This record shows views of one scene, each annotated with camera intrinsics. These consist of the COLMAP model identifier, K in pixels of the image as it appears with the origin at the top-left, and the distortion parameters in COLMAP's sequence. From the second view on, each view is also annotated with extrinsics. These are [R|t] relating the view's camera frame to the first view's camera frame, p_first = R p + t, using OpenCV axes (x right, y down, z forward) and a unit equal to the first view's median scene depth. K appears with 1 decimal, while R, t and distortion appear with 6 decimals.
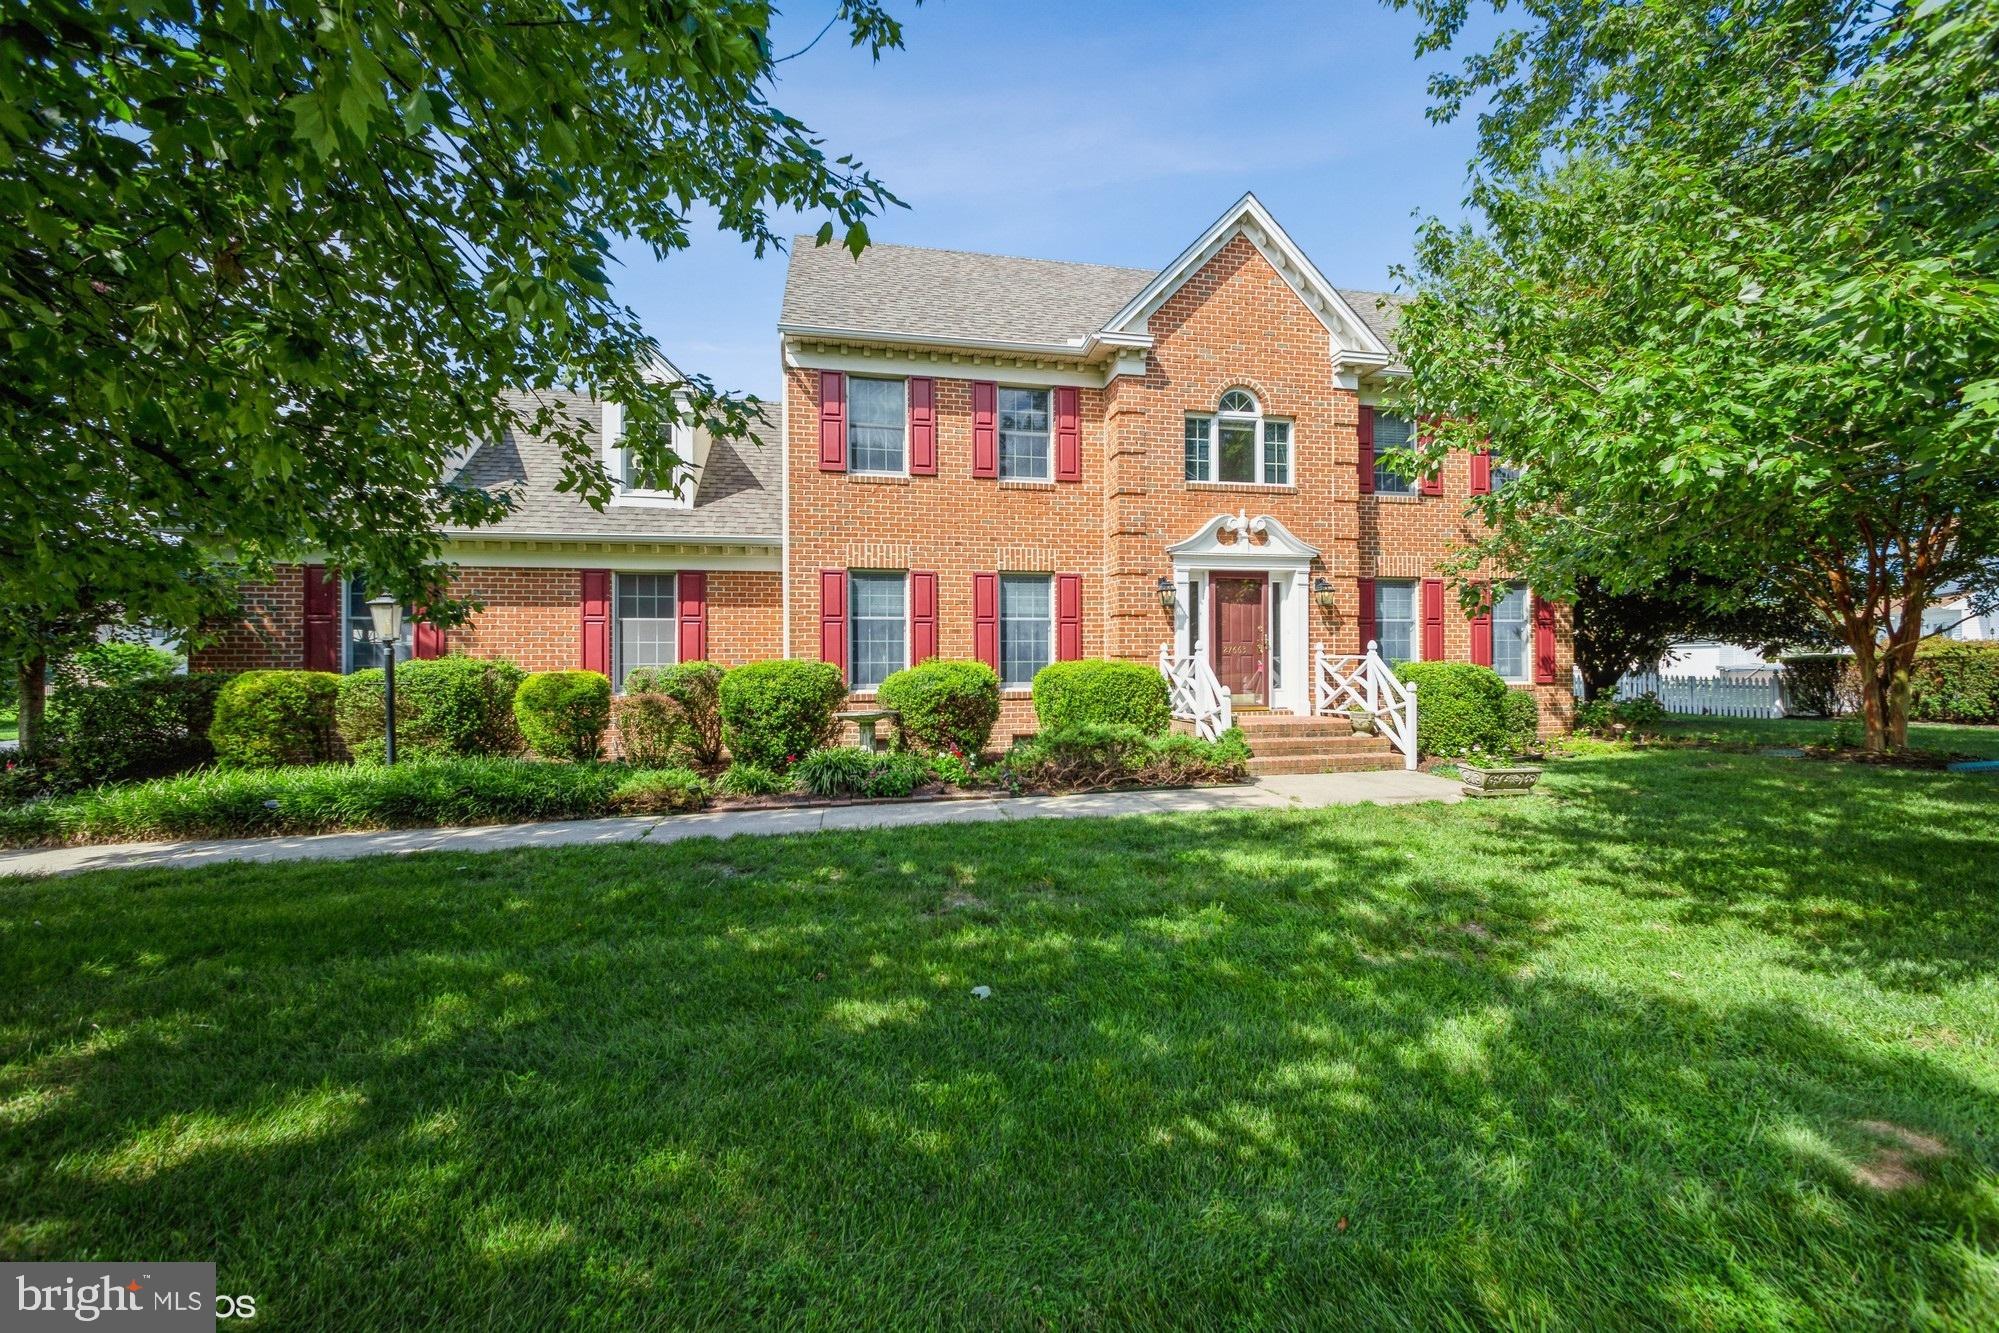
lens RADIAL K [[779.1, 0, 997.8], [0, 779.1, 653.4], [0, 0, 1]] dist [0.020993, -0.013471]
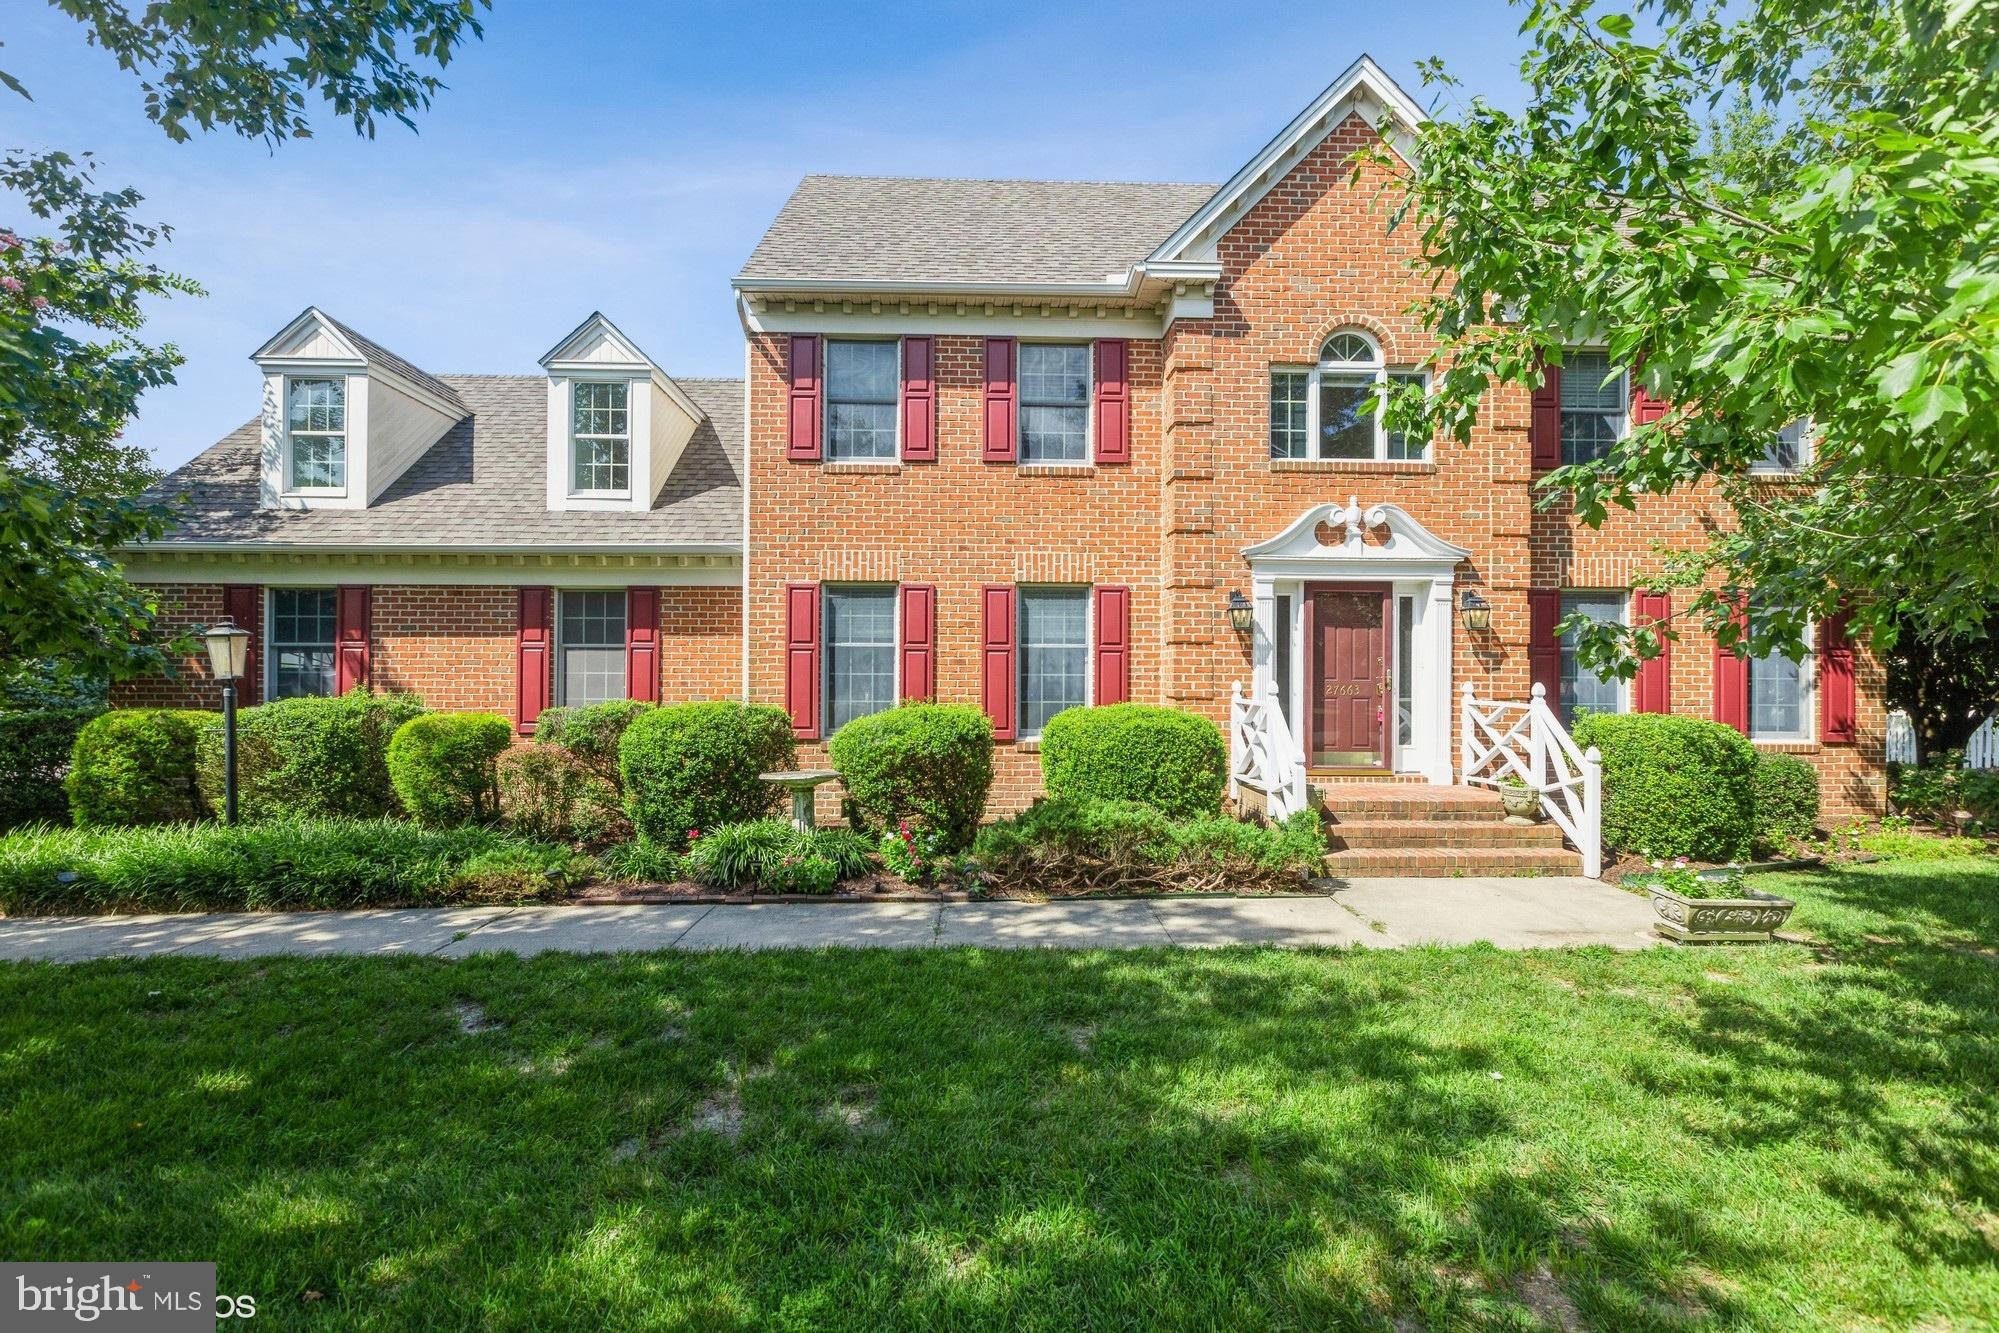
lens RADIAL K [[892.8, 0, 999.5], [0, 892.8, 666.5], [0, 0, 1]] dist [0.002990, 0.001079]
pose [[0.985578, 0.008743, -0.168994, 0.135596], [-0.008624, 0.999962, 0.001439, -0.026304], [0.169000, 0.000039, 0.985616, 0.135939]]
